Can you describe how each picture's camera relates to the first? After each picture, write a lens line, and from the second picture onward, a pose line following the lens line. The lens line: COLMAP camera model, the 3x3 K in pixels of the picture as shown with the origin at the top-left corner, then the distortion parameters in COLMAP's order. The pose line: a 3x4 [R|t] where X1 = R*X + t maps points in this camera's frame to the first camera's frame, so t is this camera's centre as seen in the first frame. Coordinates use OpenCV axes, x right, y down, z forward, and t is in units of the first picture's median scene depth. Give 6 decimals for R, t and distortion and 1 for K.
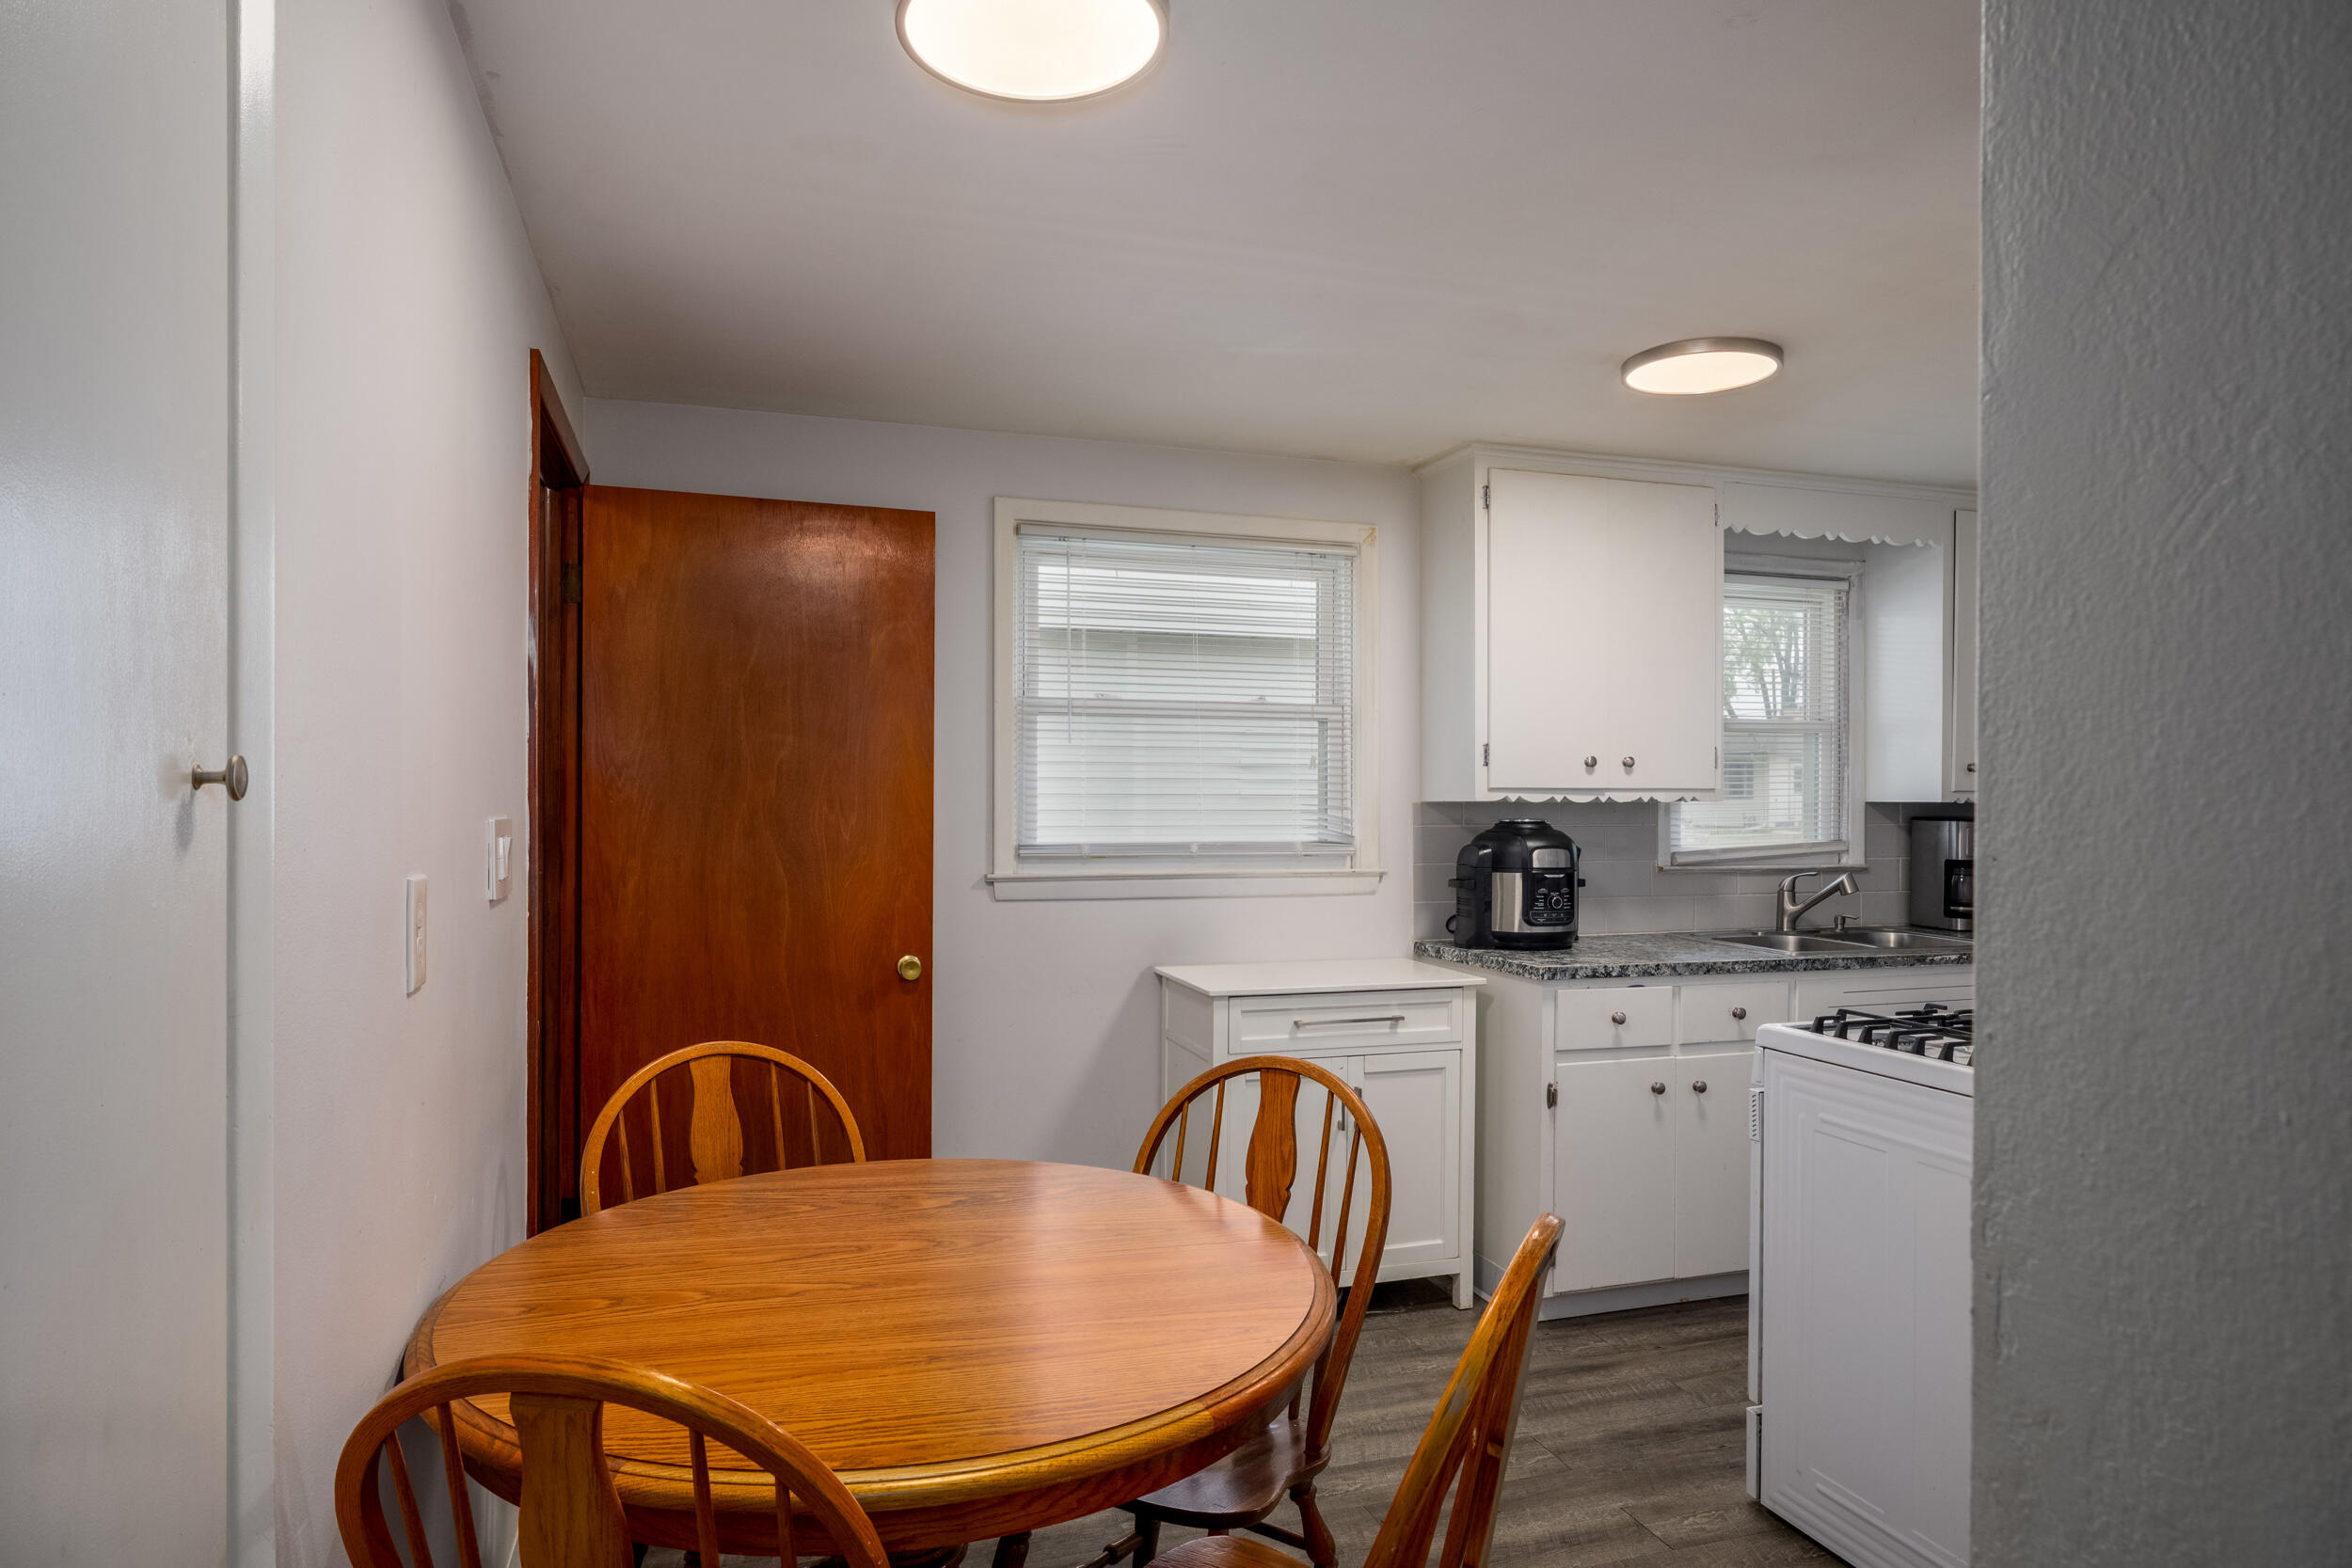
lens RADIAL K [[1409.0, 0, 1168.4], [0, 1409.0, 811.6], [0, 0, 1]] dist [-0.002333, 0.002806]
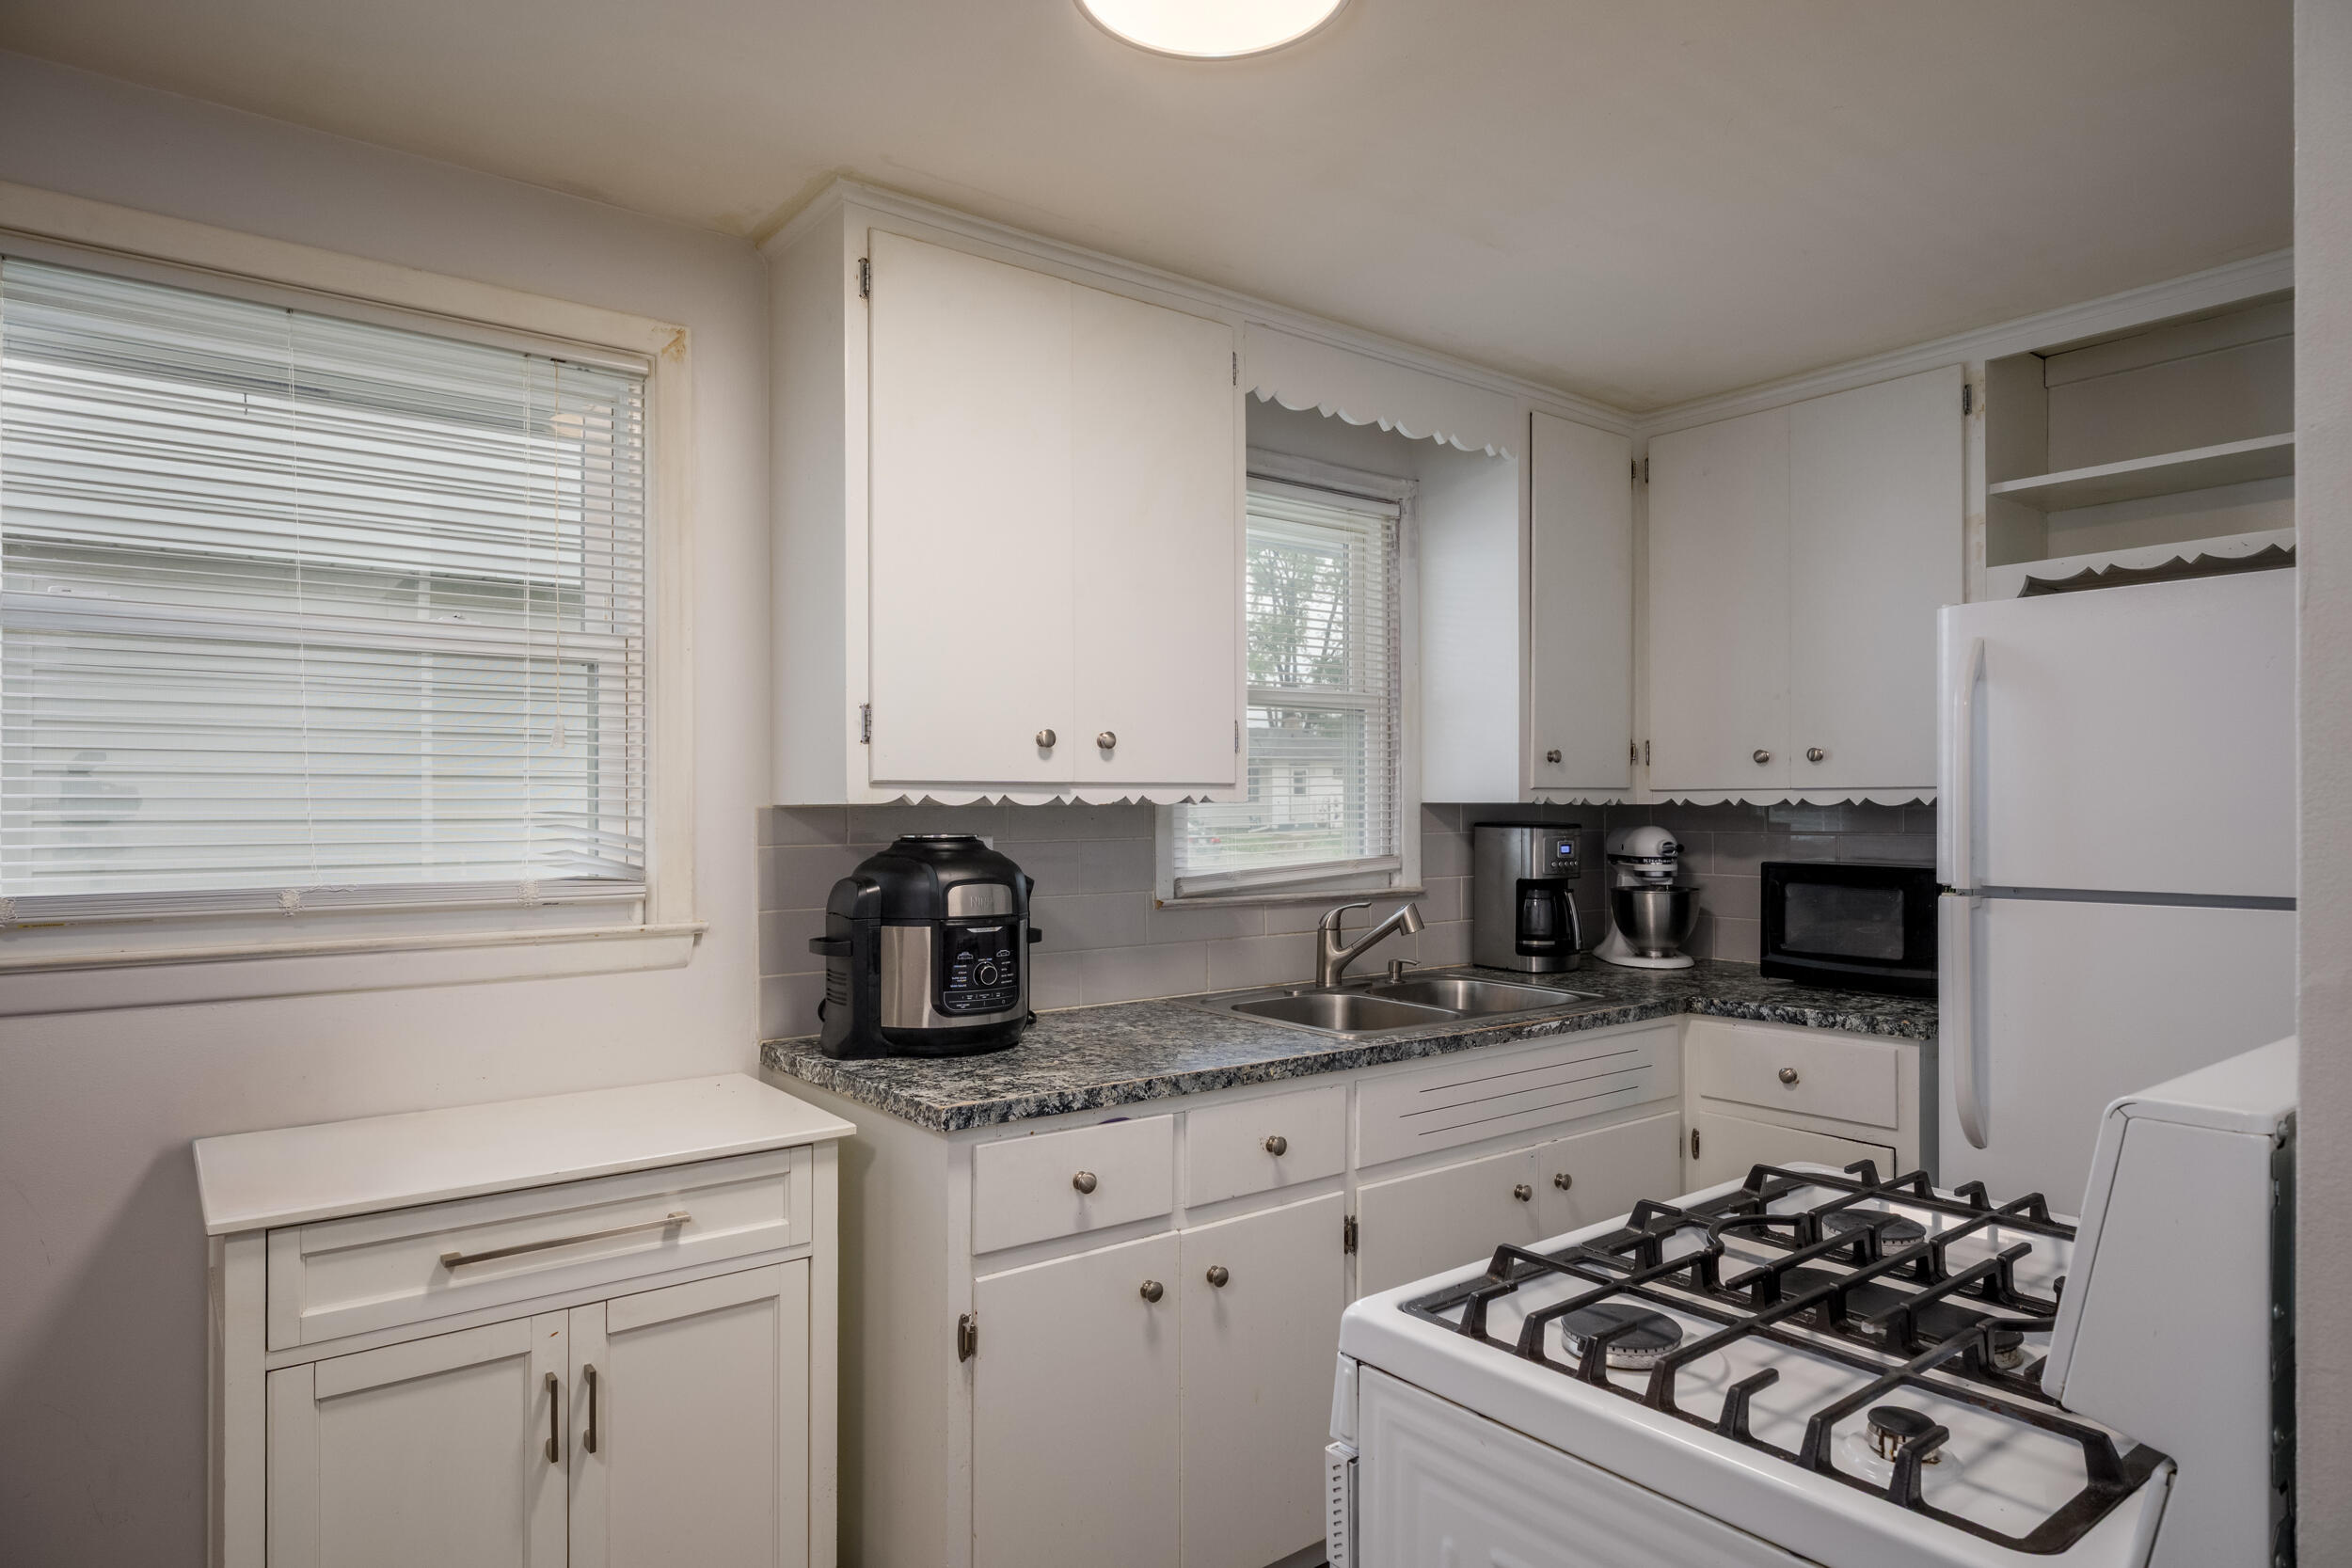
lens RADIAL K [[1377.6, 0, 1211.9], [0, 1377.6, 802.2], [0, 0, 1]] dist [-0.005657, 0.000226]
pose [[0.935332, -0.003440, 0.353756, 0.155156], [0.006653, 0.999947, -0.007865, -0.002734], [-0.353710, 0.009710, 0.935305, 0.415641]]
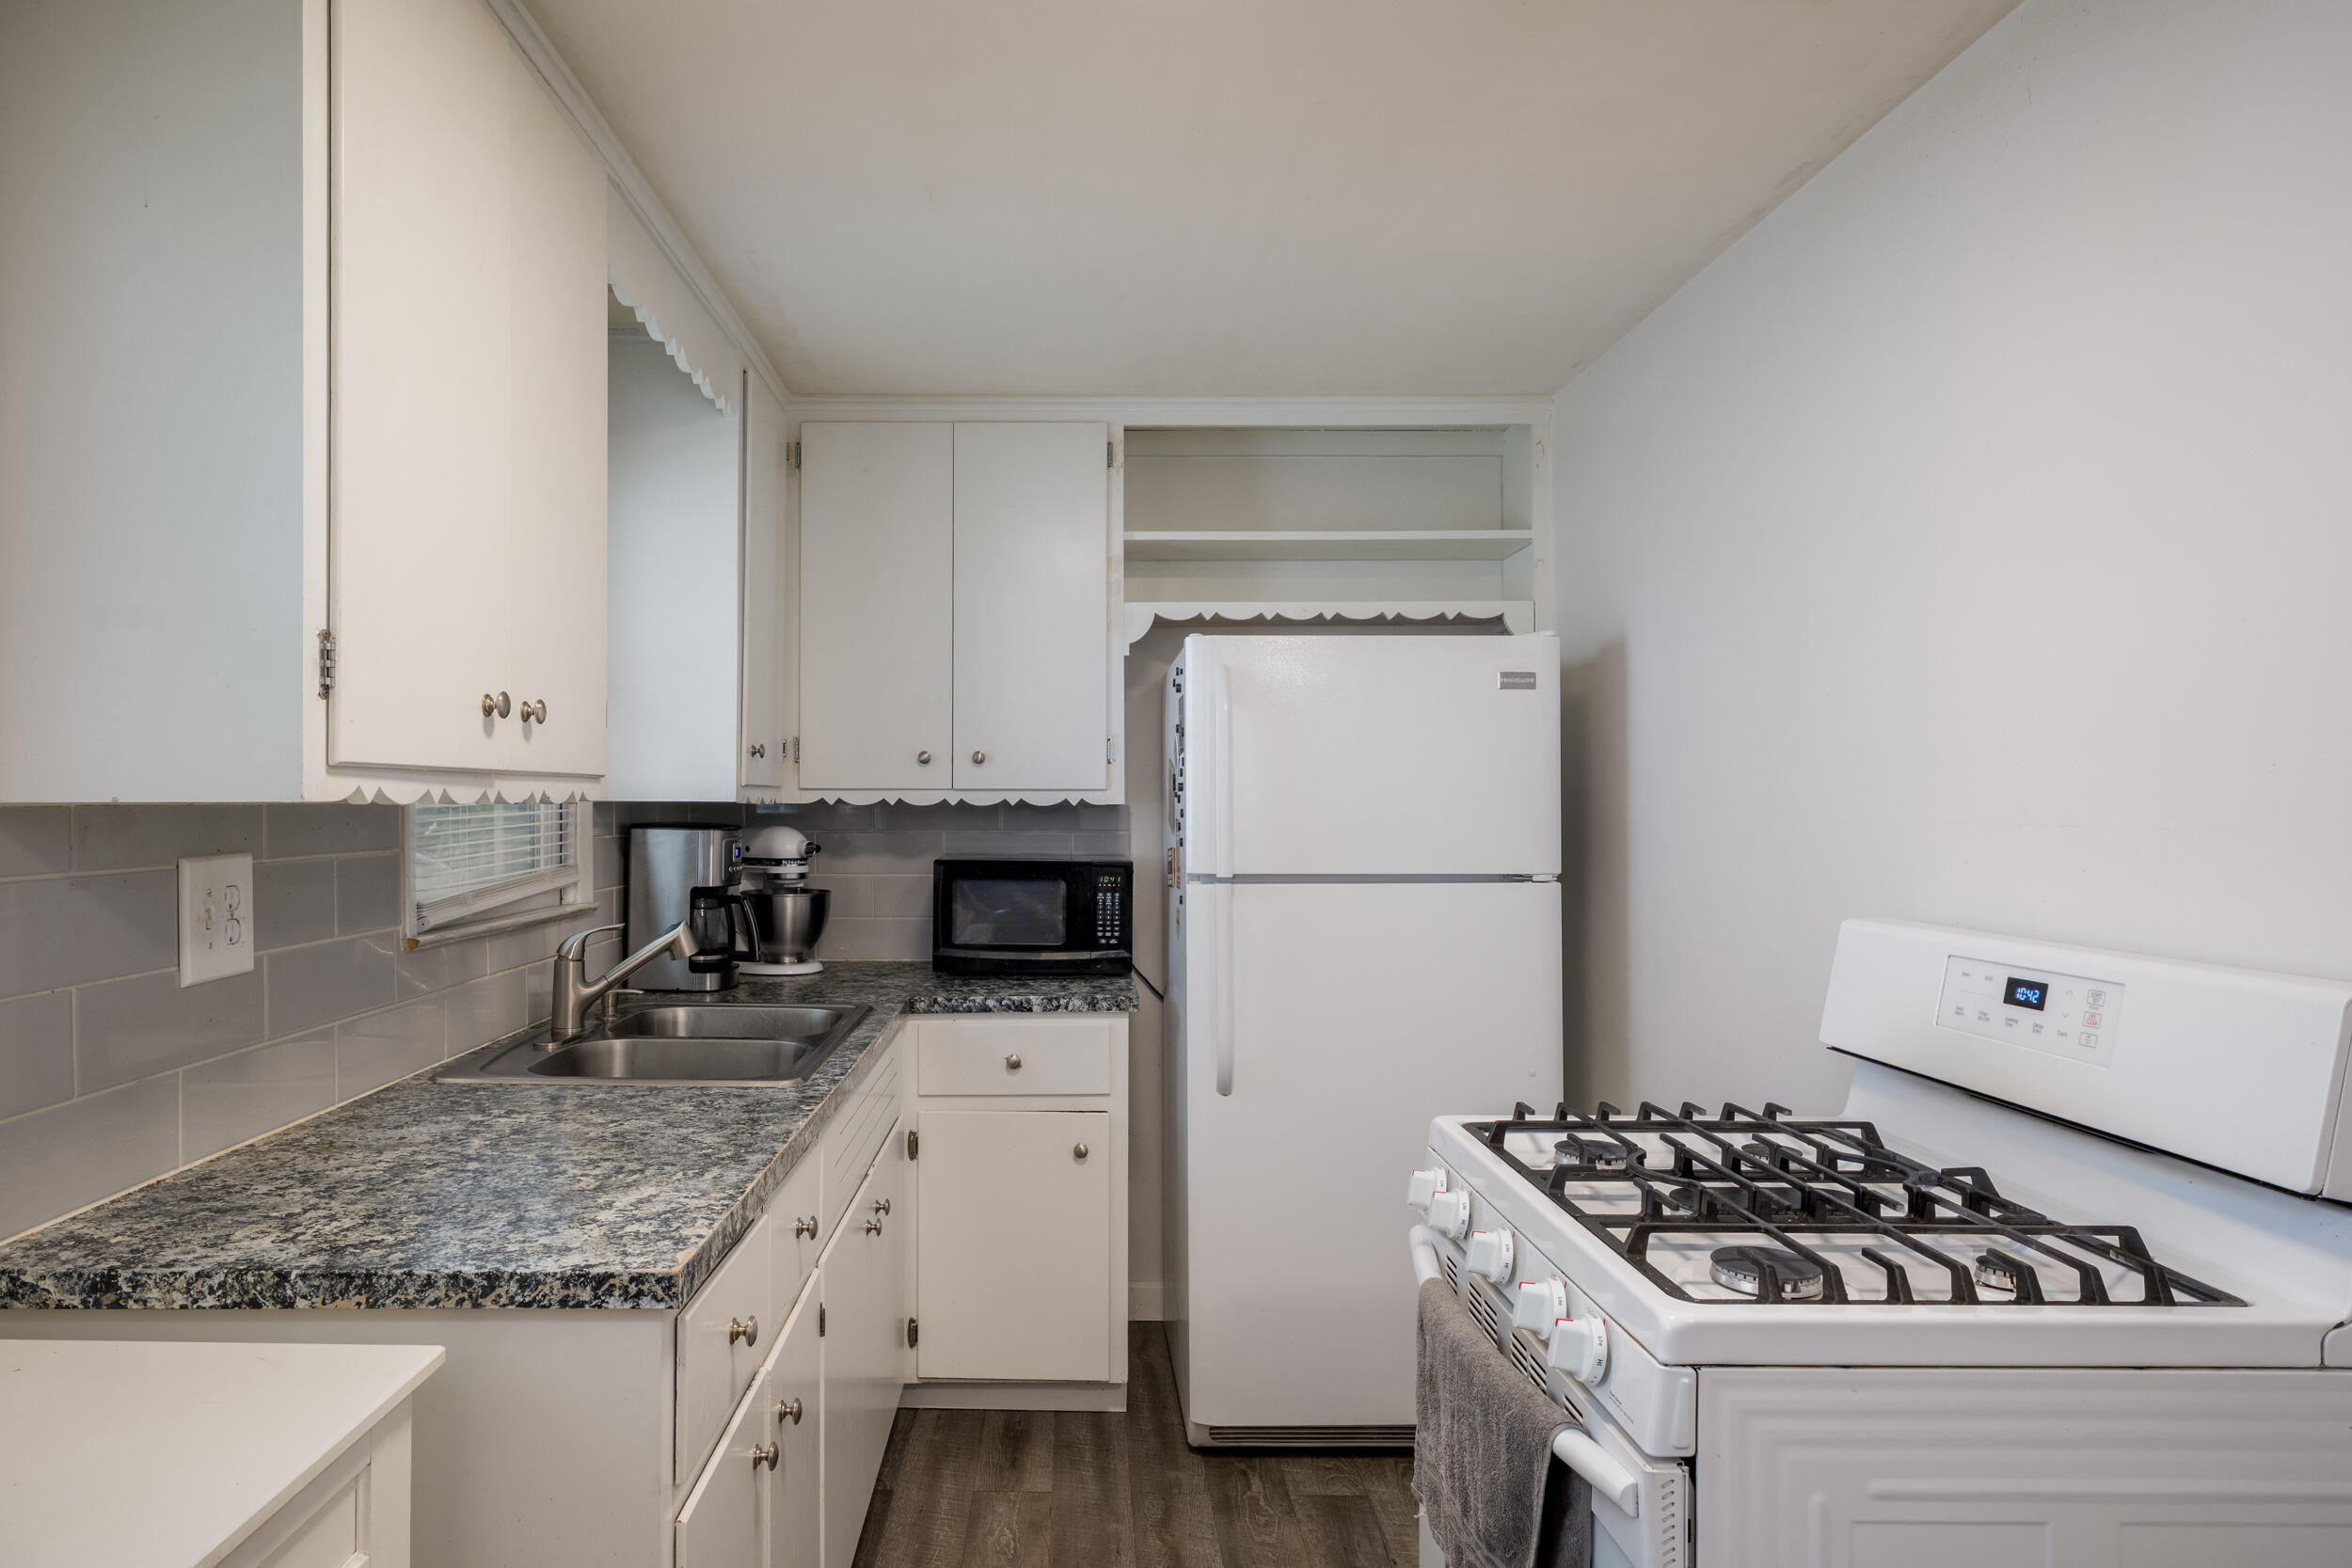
lens RADIAL K [[1409.0, 0, 1057.6], [0, 1409.0, 793.7], [0, 0, 1]] dist [-0.002333, 0.002806]
pose [[0.306207, 0.004398, 0.951955, -0.039605], [0.003429, 0.999978, -0.005723, -0.006729], [-0.951959, 0.005016, 0.306185, 0.714943]]
